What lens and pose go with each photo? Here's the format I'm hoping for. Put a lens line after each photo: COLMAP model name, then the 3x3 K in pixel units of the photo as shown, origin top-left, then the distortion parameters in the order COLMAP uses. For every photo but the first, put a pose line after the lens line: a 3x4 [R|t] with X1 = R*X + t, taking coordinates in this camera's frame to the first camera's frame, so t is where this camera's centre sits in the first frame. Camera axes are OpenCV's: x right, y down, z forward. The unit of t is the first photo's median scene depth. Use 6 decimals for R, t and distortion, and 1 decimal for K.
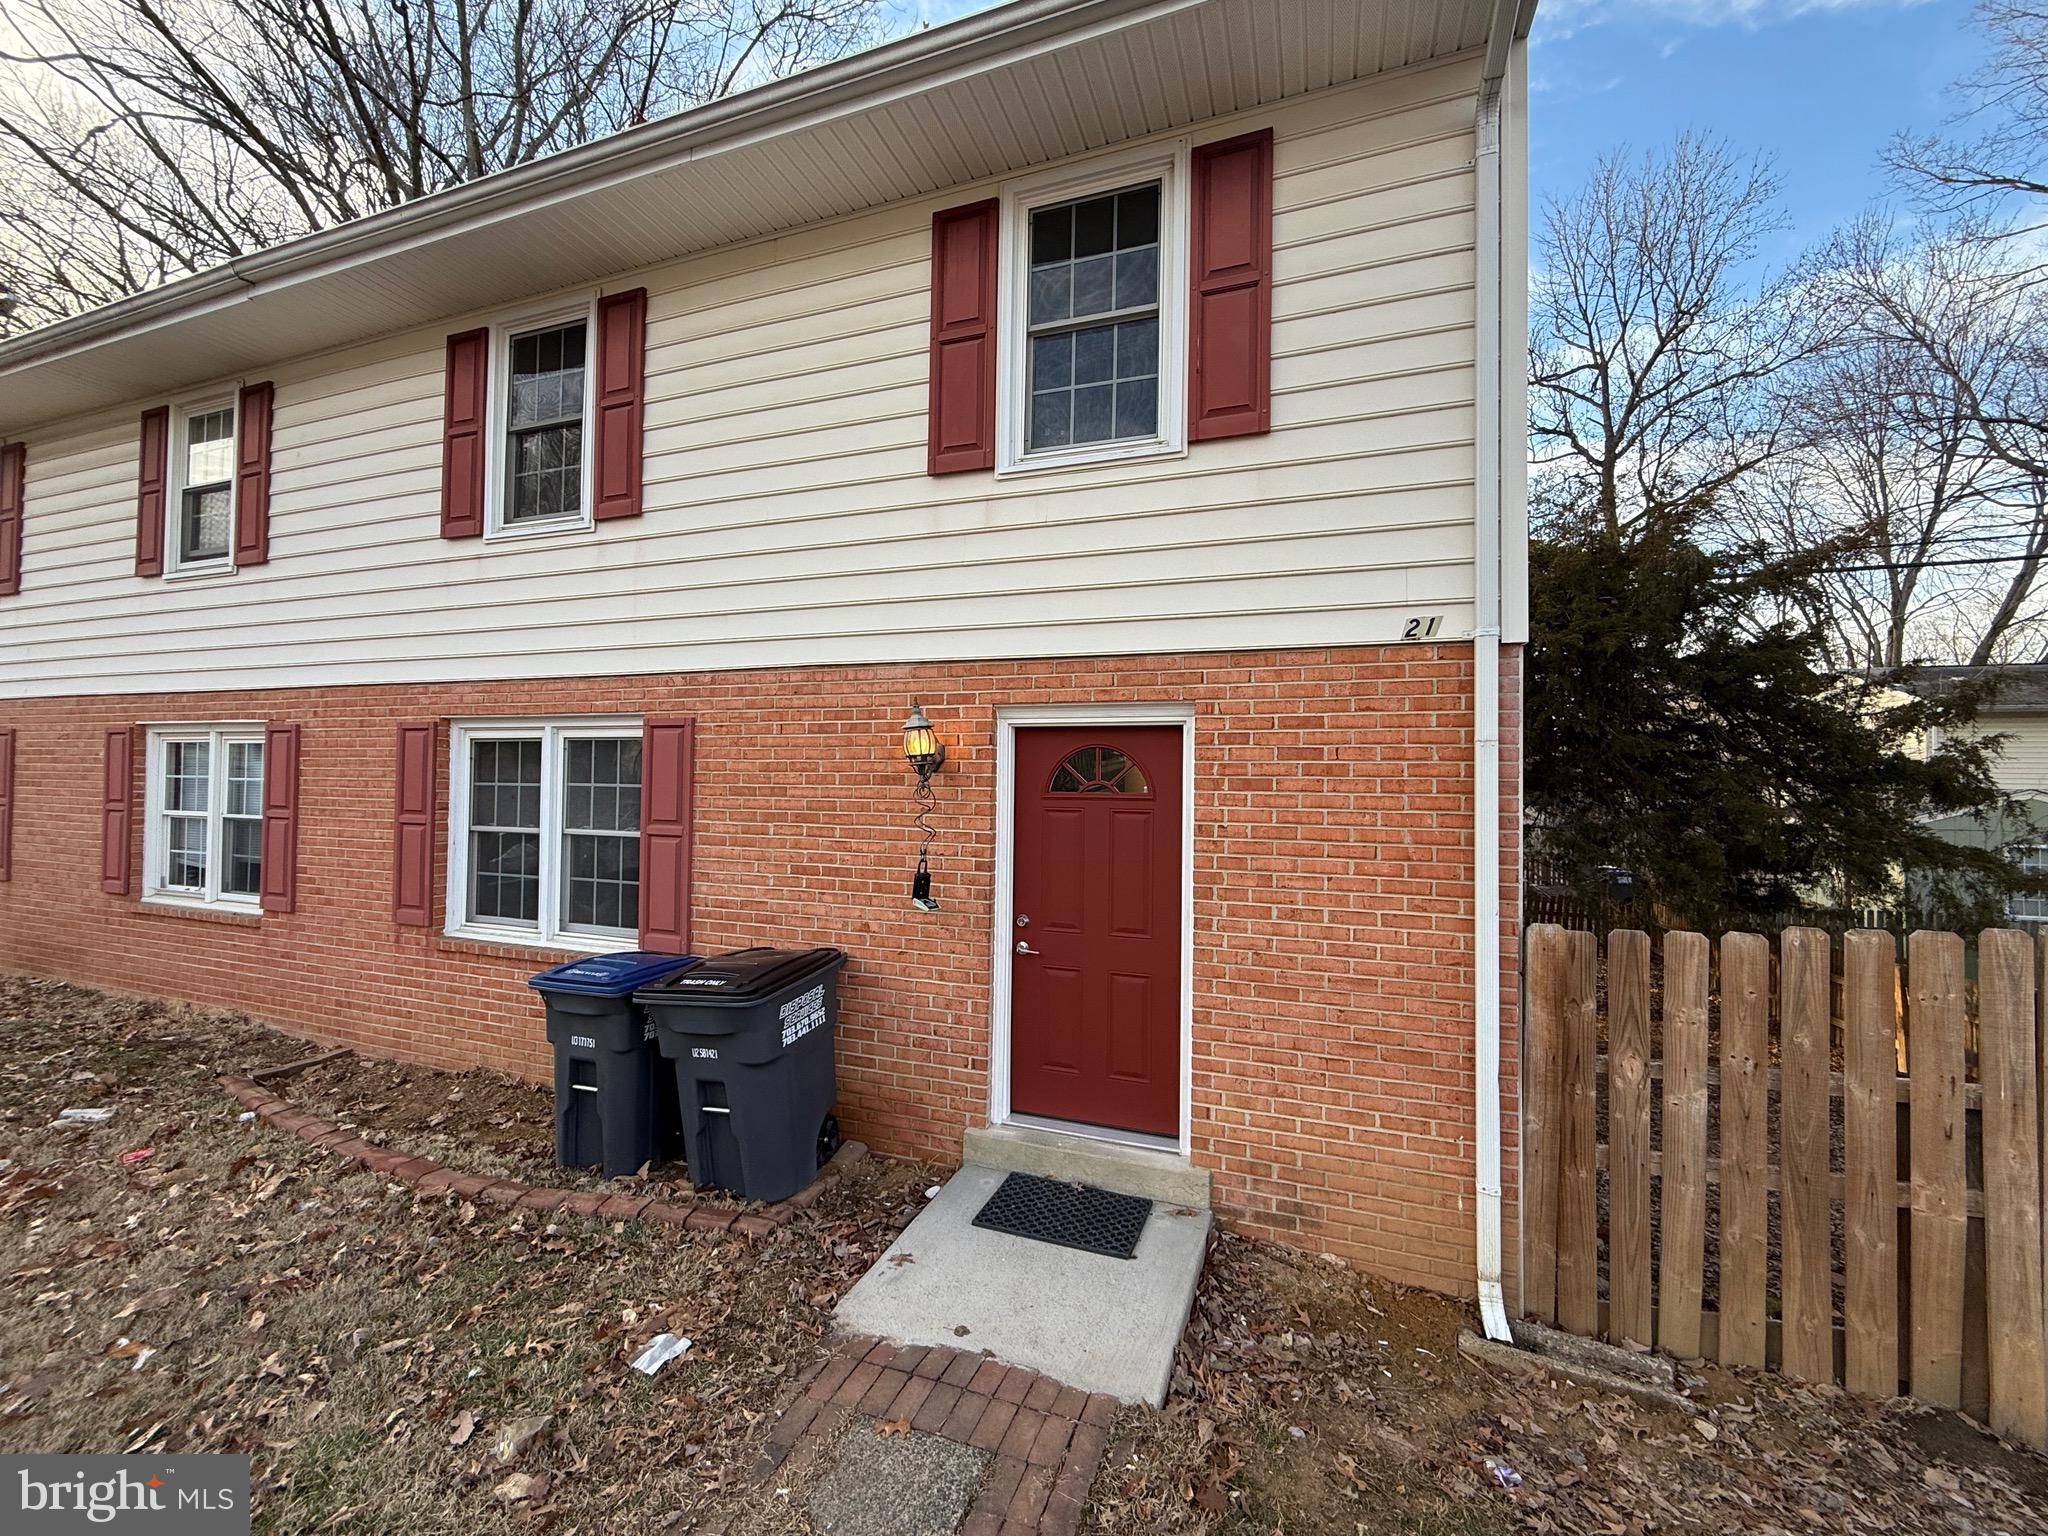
lens RADIAL K [[820.4, 0, 1023.7], [0, 820.4, 773.9], [0, 0, 1]] dist [0.002239, -0.000123]
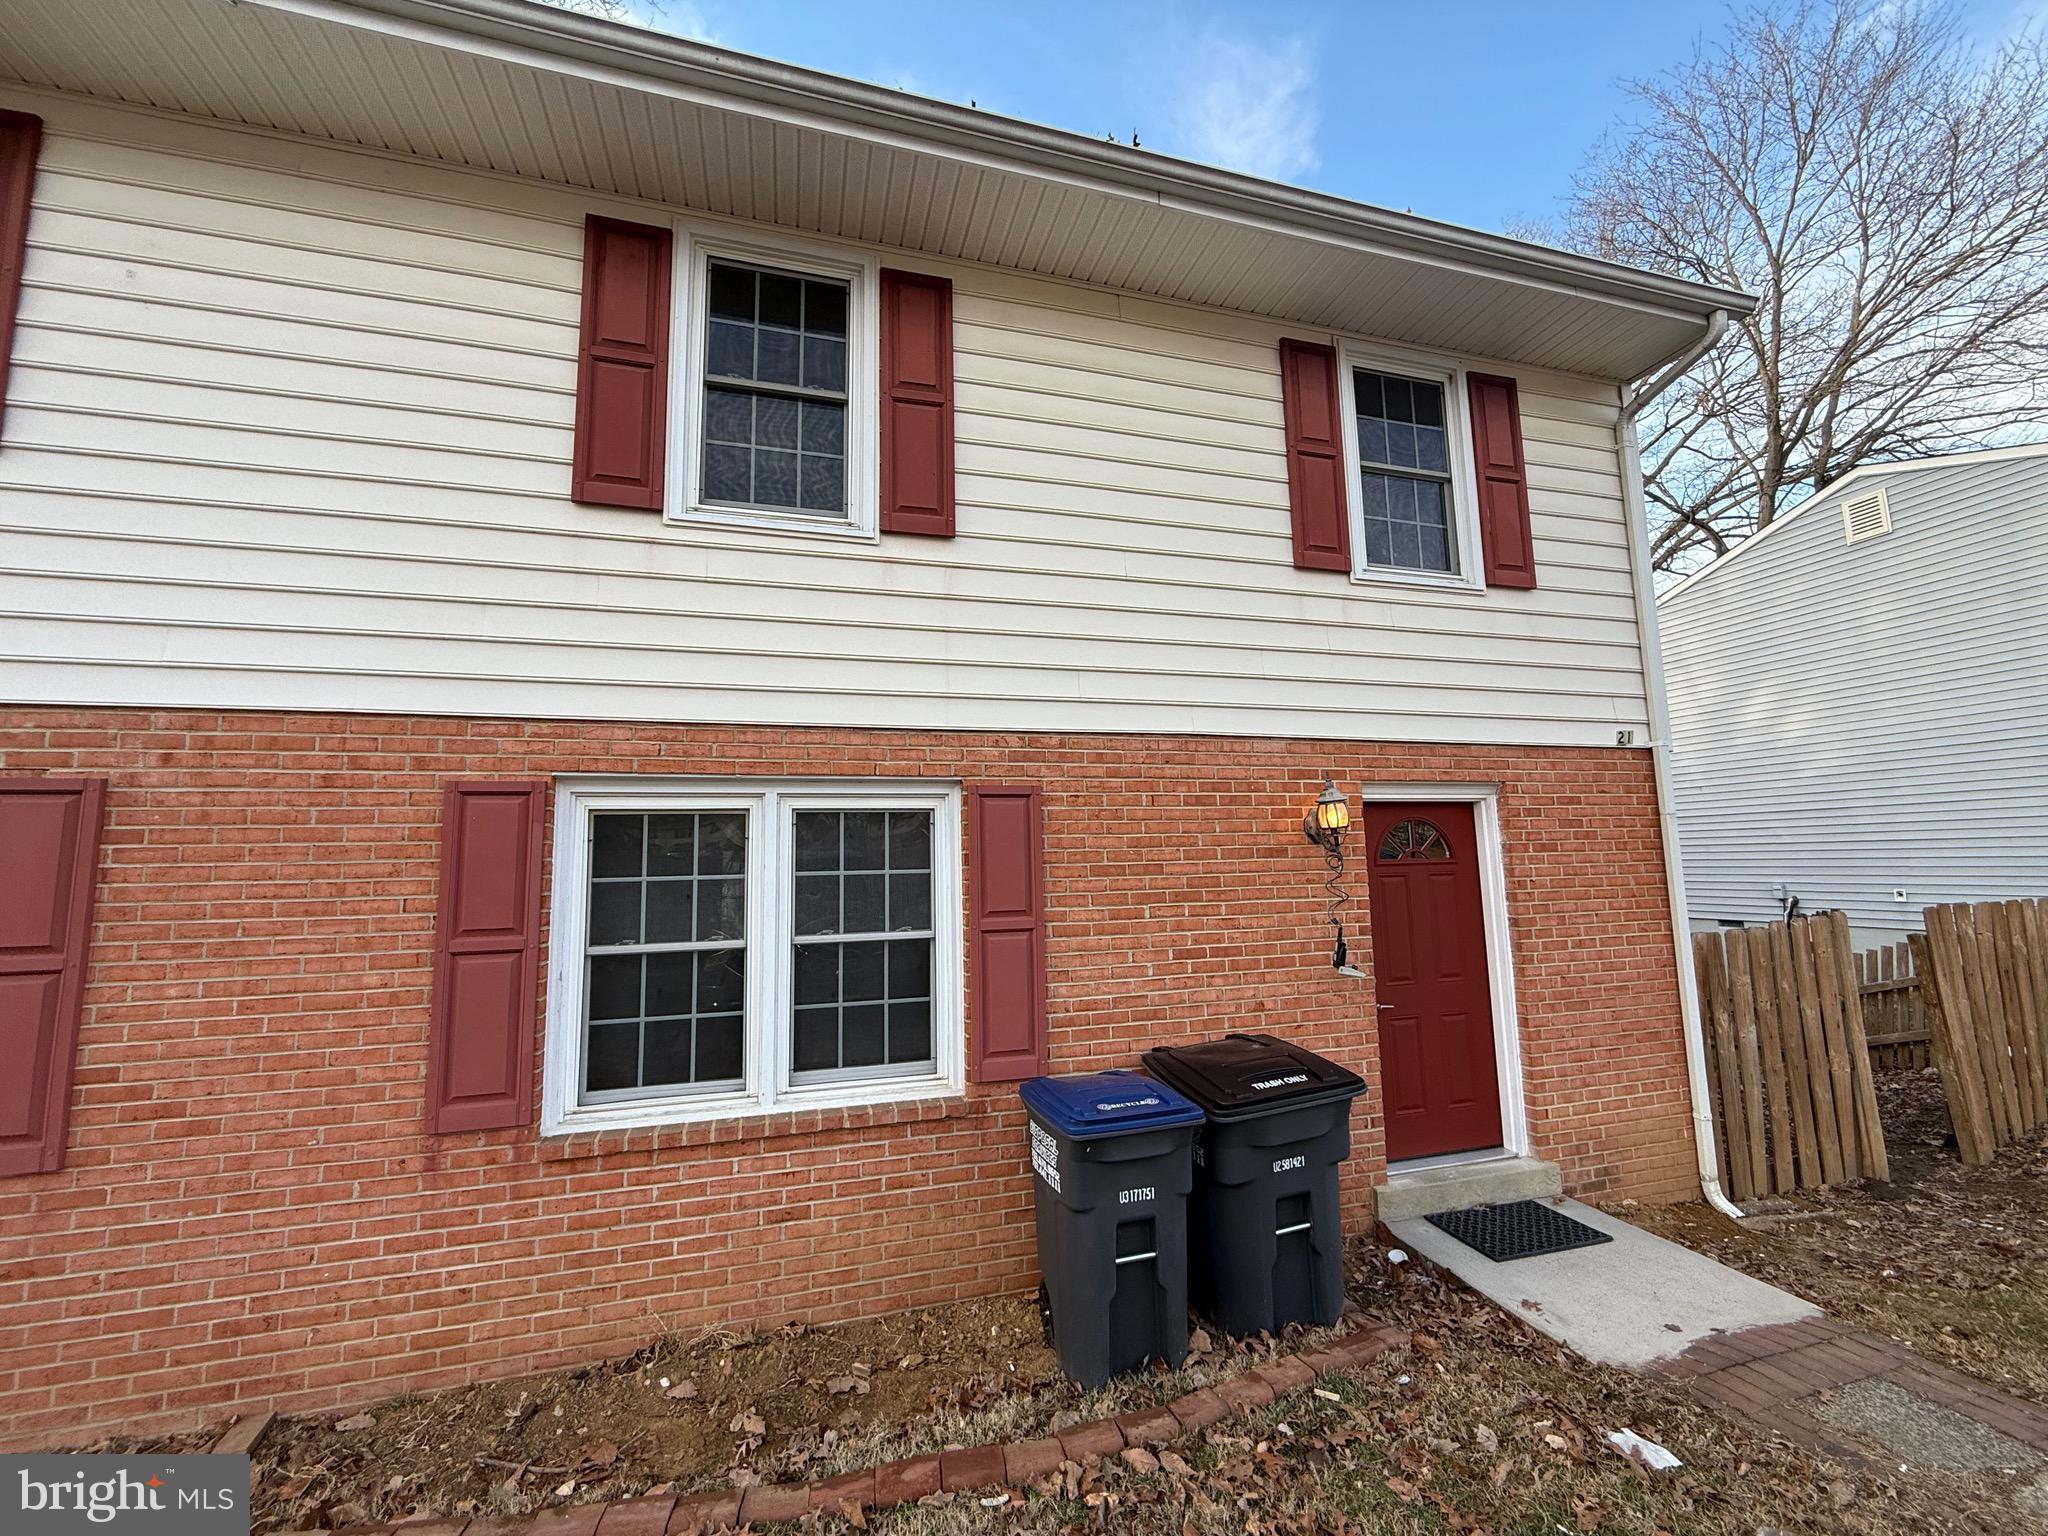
lens RADIAL K [[818.7, 0, 1024.0], [0, 818.7, 768.0], [0, 0, 1]] dist [0.000020, 0.000056]
pose [[0.807238, 0.036788, 0.589079, -0.843861], [0.024675, 0.995080, -0.095956, -0.005838], [-0.589710, 0.091995, 0.802358, 0.307623]]
